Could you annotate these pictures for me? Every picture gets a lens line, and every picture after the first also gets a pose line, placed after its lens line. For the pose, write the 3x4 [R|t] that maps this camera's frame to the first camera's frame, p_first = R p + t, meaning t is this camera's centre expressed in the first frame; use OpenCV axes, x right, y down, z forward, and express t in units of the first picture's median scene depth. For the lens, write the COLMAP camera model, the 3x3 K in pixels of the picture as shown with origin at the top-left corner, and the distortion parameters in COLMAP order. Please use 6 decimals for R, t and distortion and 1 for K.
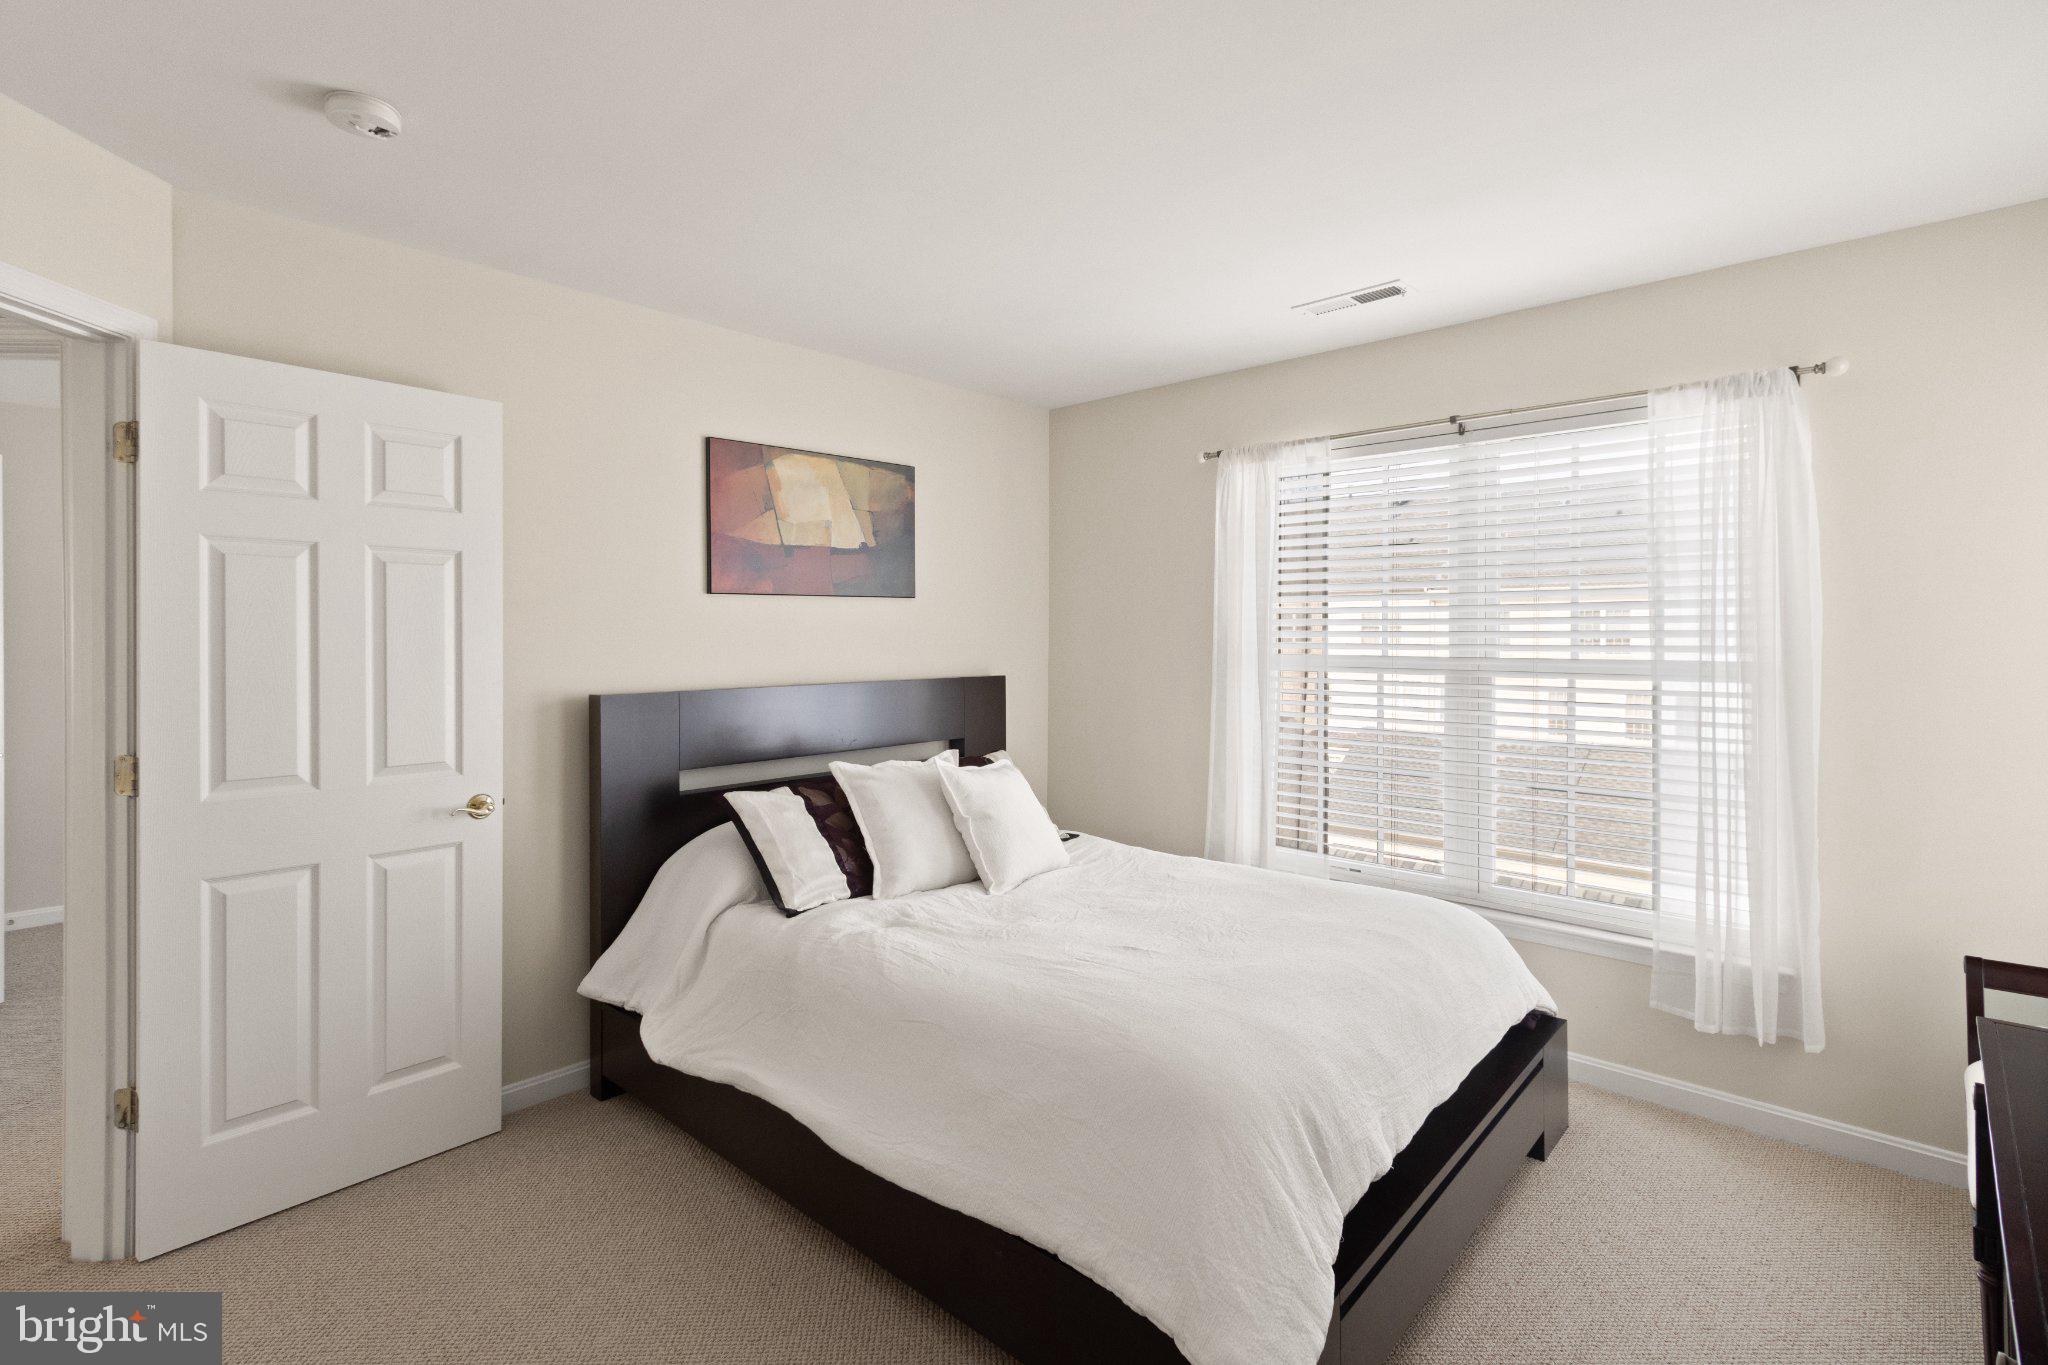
lens RADIAL K [[956.0, 0, 1022.1], [0, 956.0, 645.7], [0, 0, 1]] dist [0.004250, -0.001267]
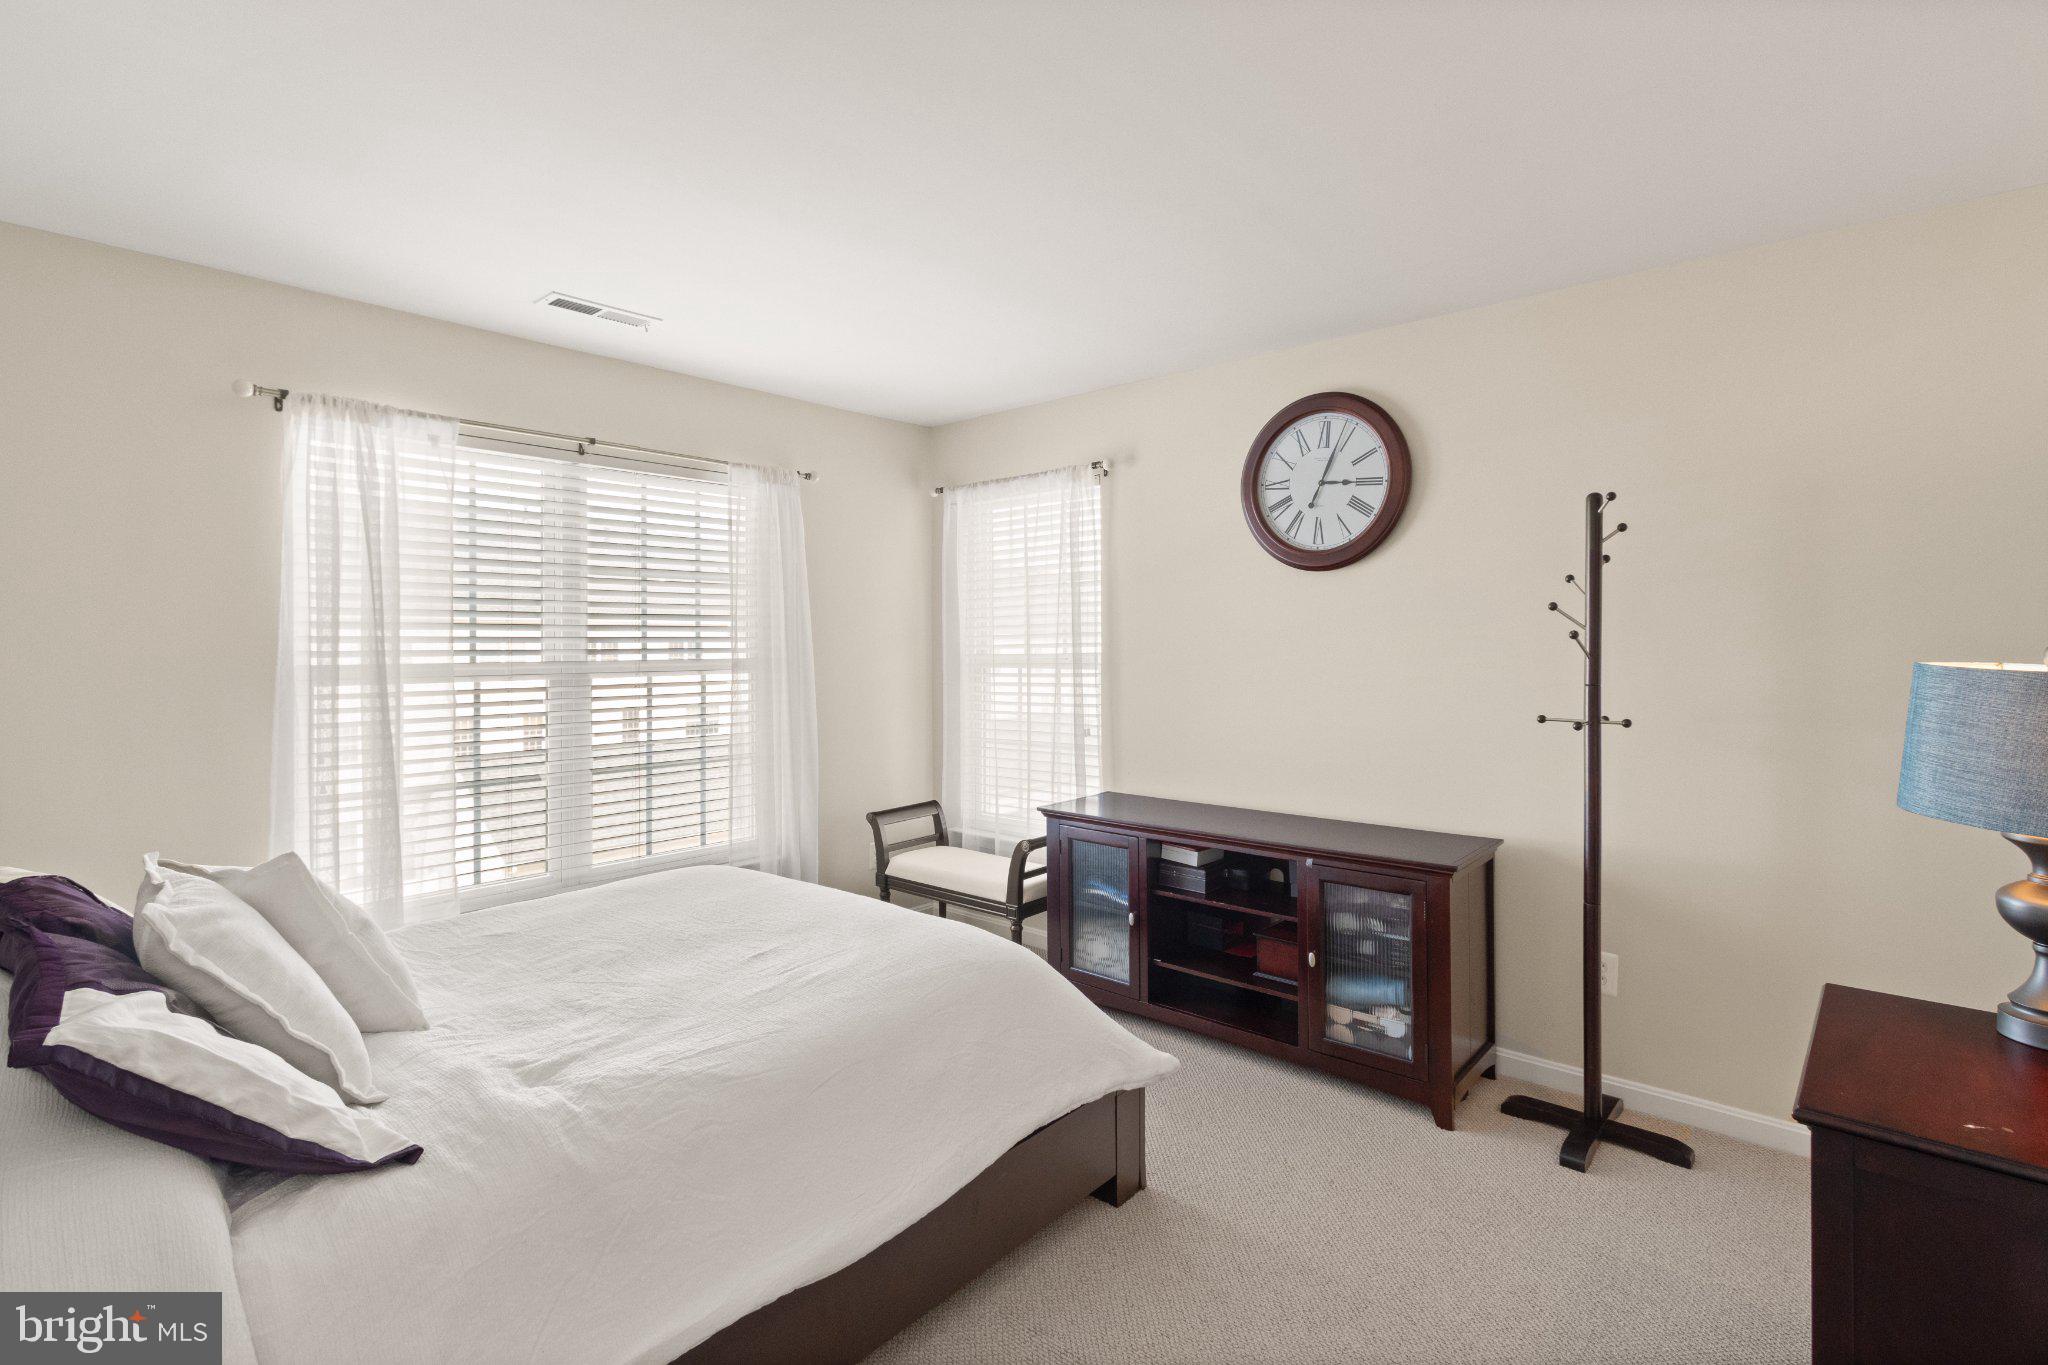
lens RADIAL K [[956.0, 0, 1022.1], [0, 956.0, 645.7], [0, 0, 1]] dist [0.004250, -0.001267]
pose [[-0.018183, -0.007181, 0.999809, -0.646766], [0.012249, 0.999898, 0.007404, -0.007422], [-0.999760, 0.012381, -0.018093, 0.540614]]
